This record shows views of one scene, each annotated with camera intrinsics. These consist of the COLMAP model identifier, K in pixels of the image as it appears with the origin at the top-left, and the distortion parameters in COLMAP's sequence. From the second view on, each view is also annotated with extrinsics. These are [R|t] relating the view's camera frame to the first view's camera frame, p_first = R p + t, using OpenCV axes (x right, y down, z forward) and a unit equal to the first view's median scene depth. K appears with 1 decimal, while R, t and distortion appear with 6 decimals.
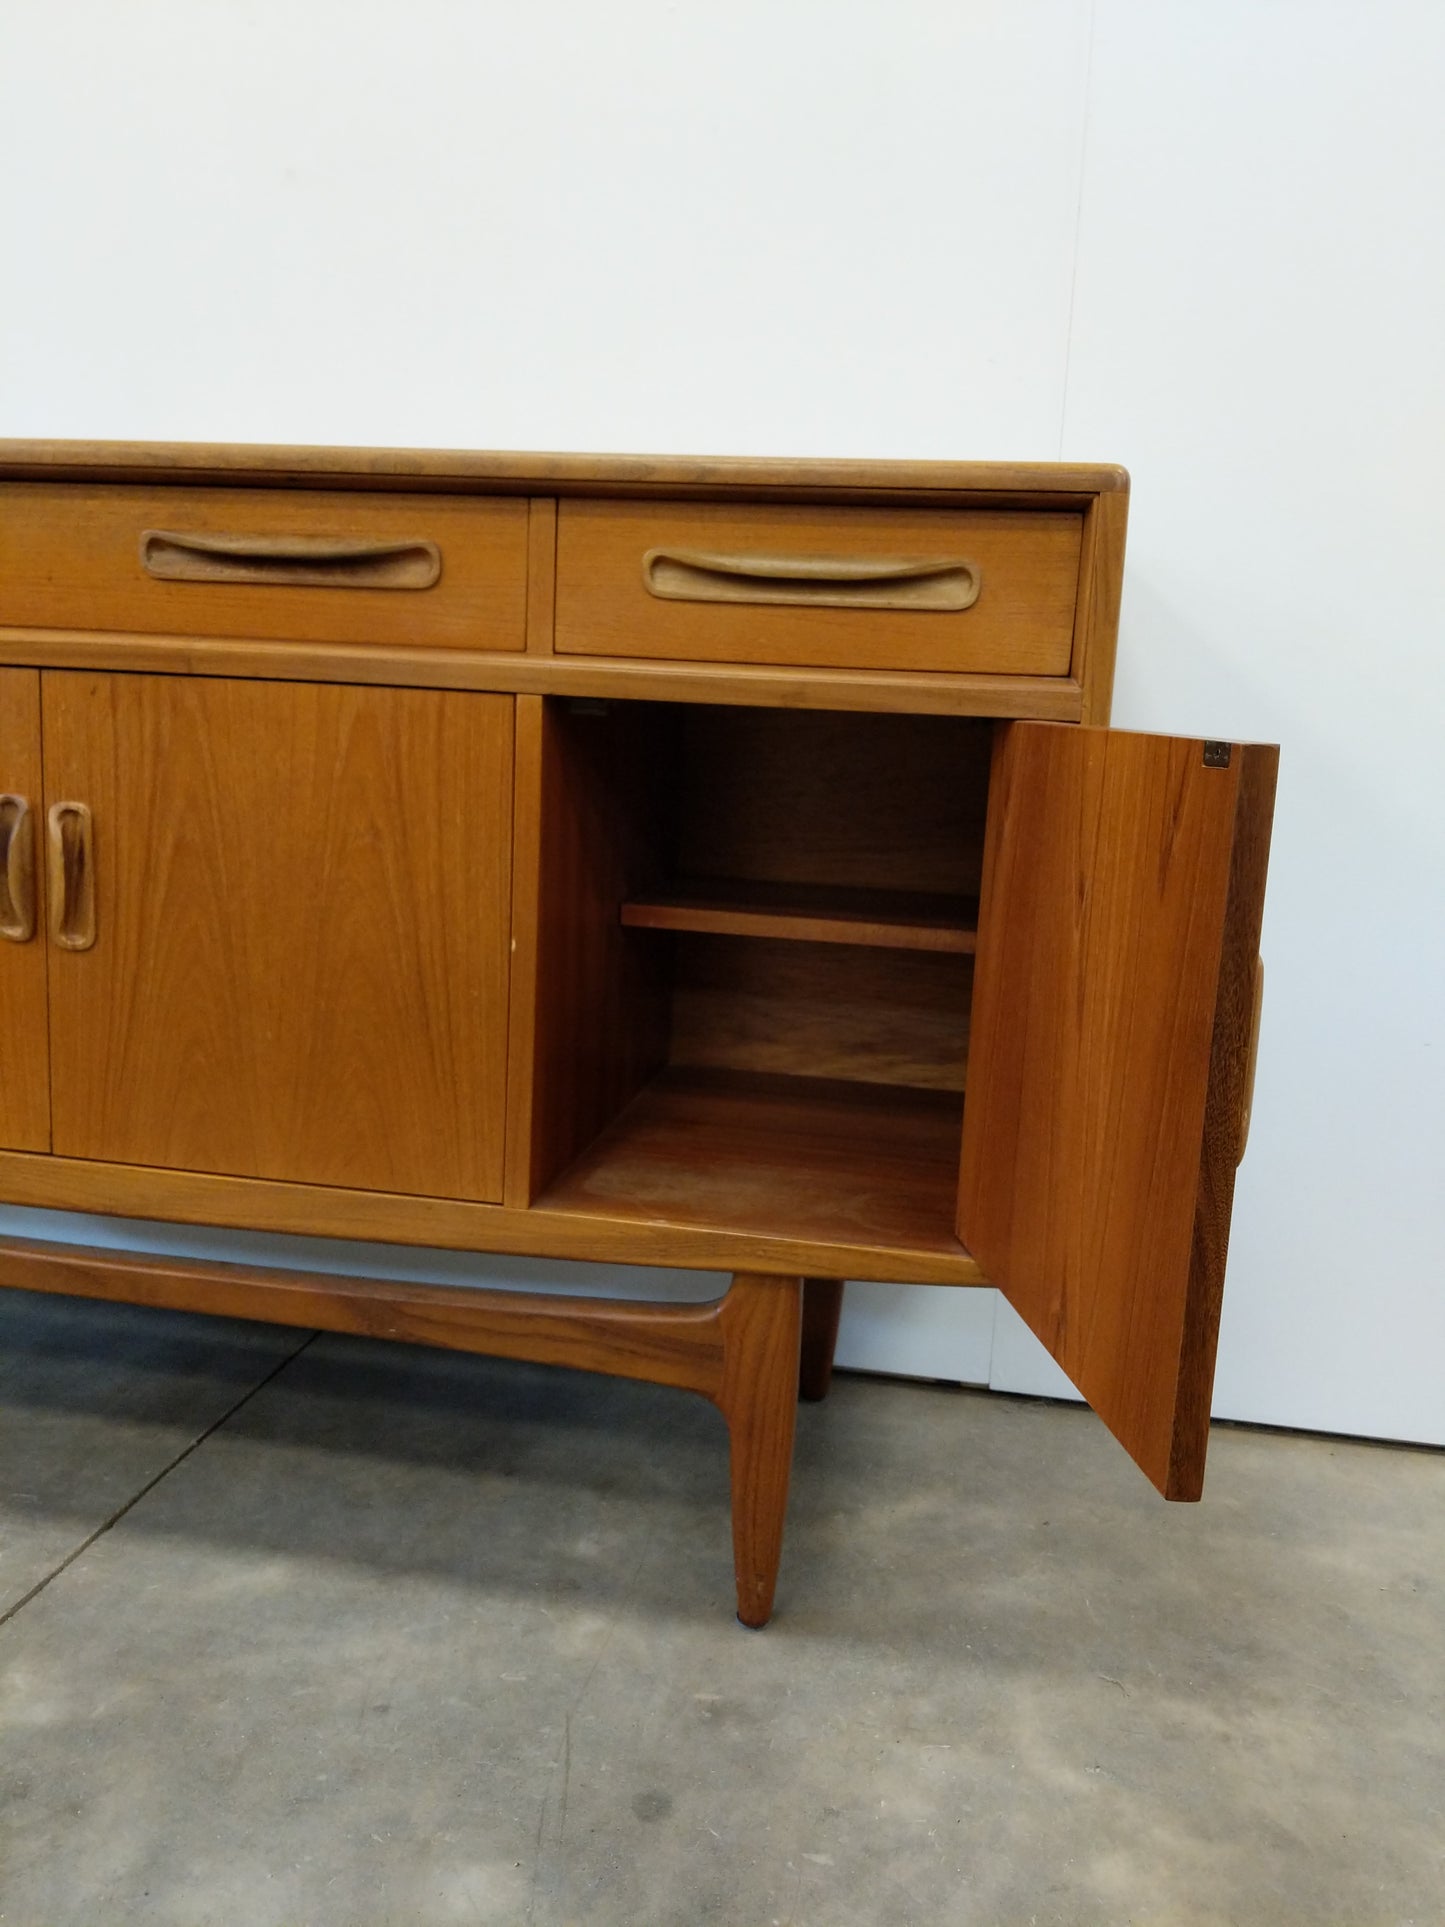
lens RADIAL K [[1539.1, 0, 717.0], [0, 1539.1, 935.1], [0, 0, 1]] dist [0.048252, -0.102437]
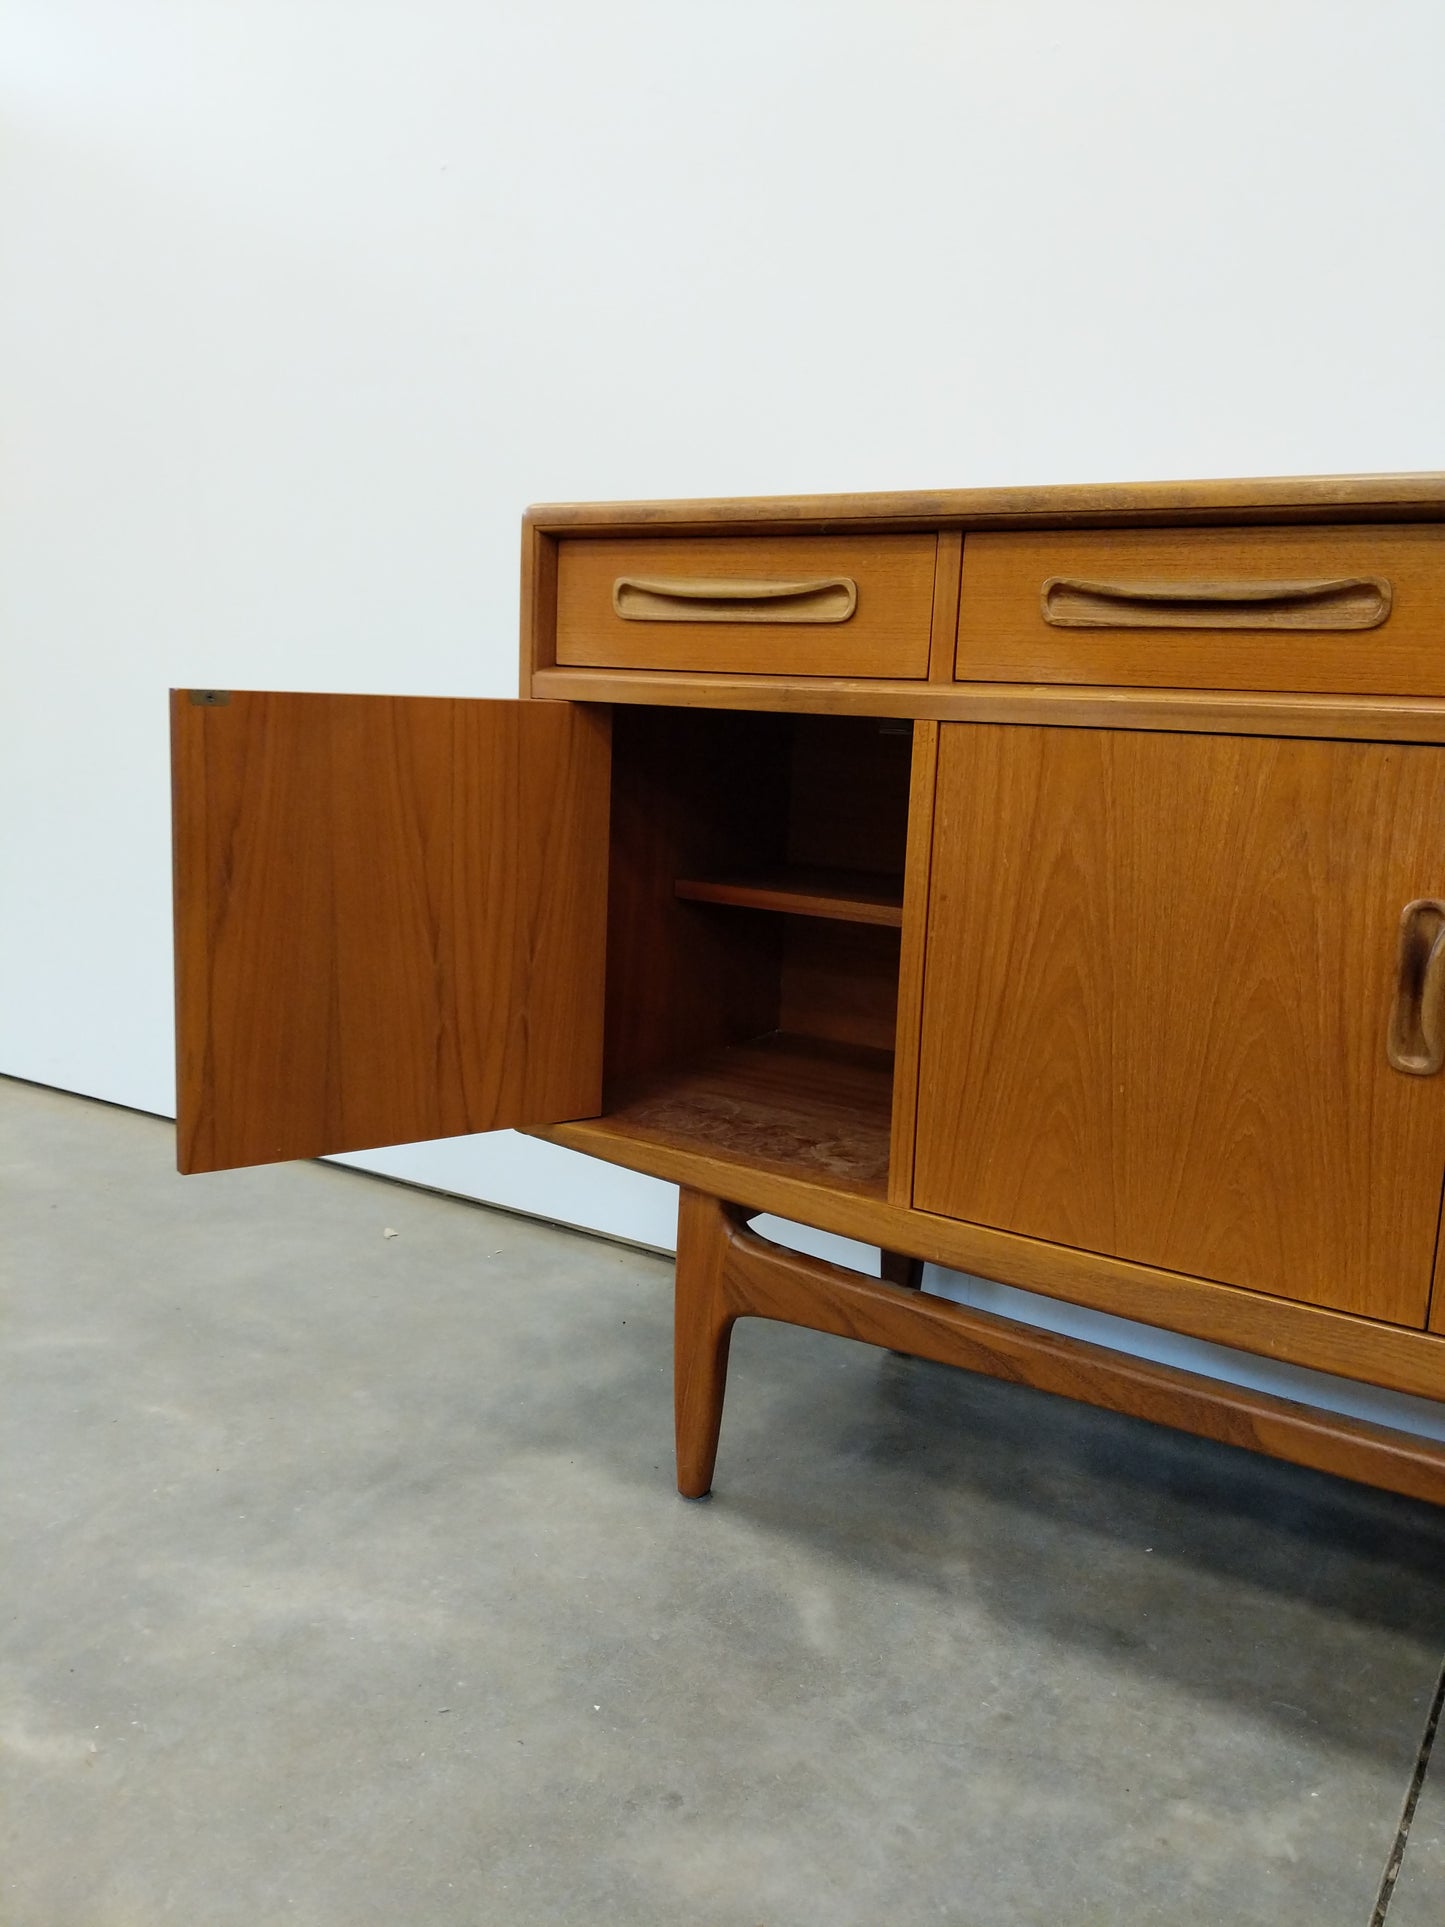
lens RADIAL K [[1514.0, 0, 730.2], [0, 1514.0, 941.1], [0, 0, 1]] dist [0.079340, -0.142886]
pose [[0.928675, 0.050194, -0.367483, -0.516077], [-0.056721, 0.998366, -0.006976, -0.042629], [0.366533, 0.027322, 0.930004, 0.102415]]
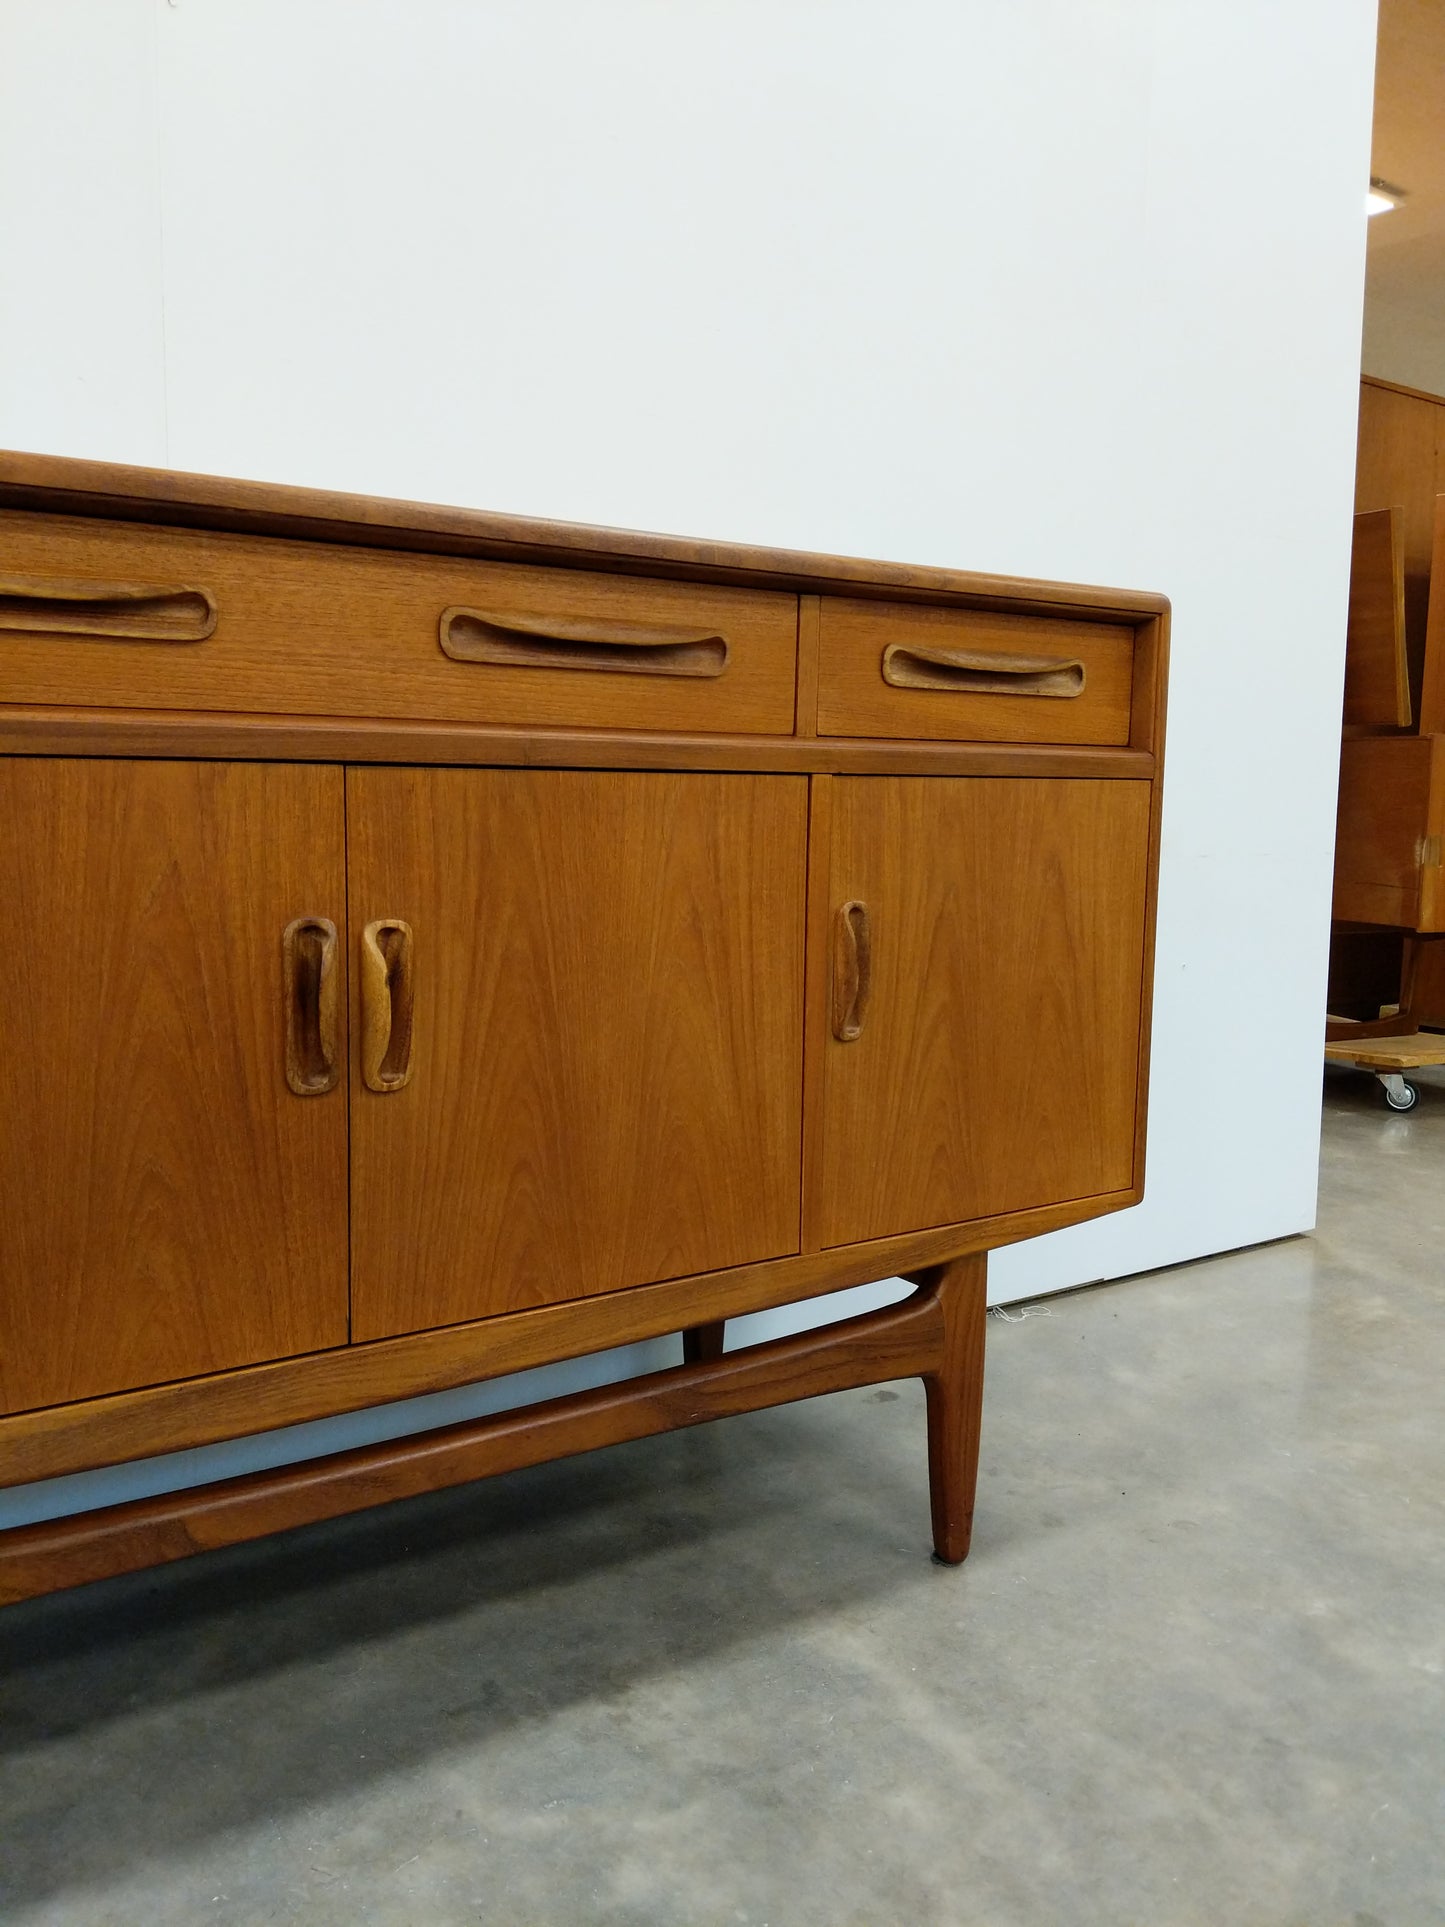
lens RADIAL K [[1544.3, 0, 711.5], [0, 1544.3, 962.1], [0, 0, 1]] dist [0.064032, -0.107742]
pose [[0.704307, -0.120203, 0.699645, -0.908129], [0.134827, 0.990272, 0.034408, -0.069190], [-0.696974, 0.070097, 0.713662, 0.270463]]
